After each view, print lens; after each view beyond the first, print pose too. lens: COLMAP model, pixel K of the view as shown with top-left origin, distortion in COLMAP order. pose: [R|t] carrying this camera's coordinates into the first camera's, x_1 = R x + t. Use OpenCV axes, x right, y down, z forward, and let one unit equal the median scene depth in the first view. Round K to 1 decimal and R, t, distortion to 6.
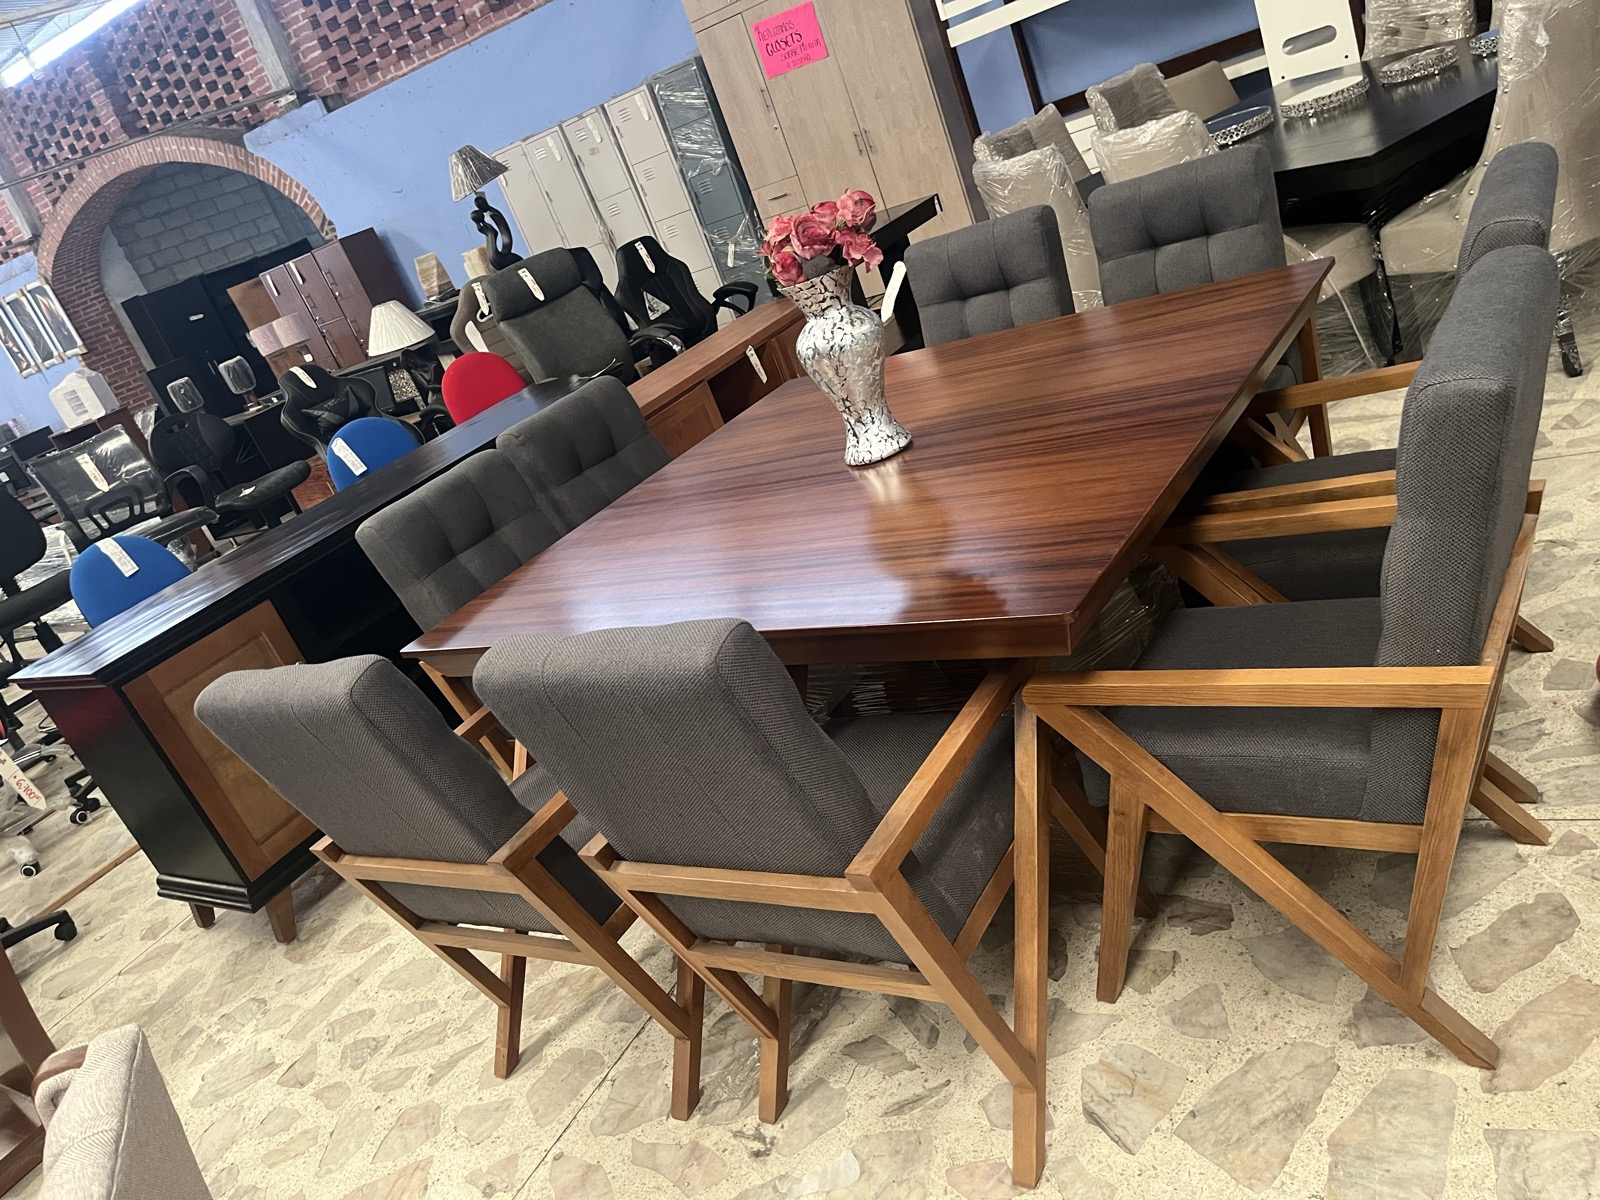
lens RADIAL K [[1221.7, 0, 798.5], [0, 1221.7, 604.2], [0, 0, 1]] dist [0.094205, -0.142643]
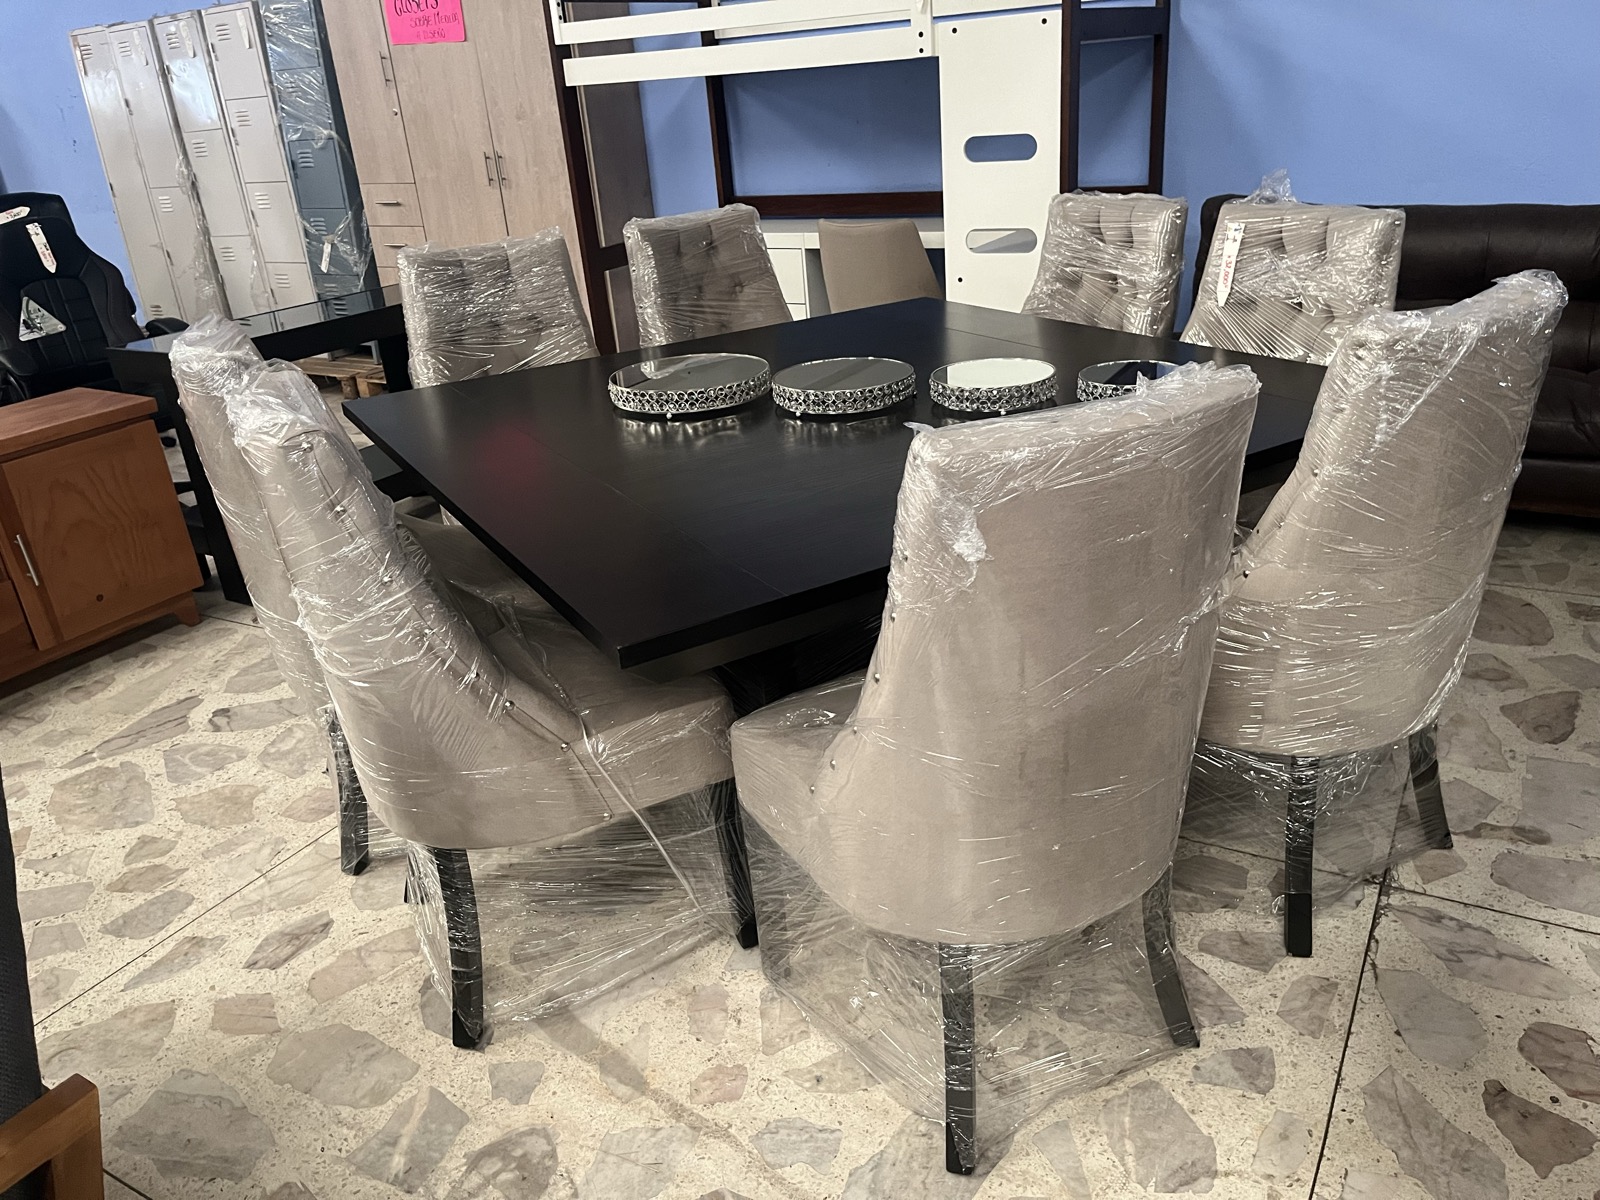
lens RADIAL K [[1221.7, 0, 798.5], [0, 1221.7, 604.2], [0, 0, 1]] dist [0.094205, -0.142643]
pose [[0.959974, 0.260628, 0.102582, 0.217145], [-0.262794, 0.964819, 0.007962, -0.181747], [-0.096898, -0.034601, 0.994693, 0.252138]]
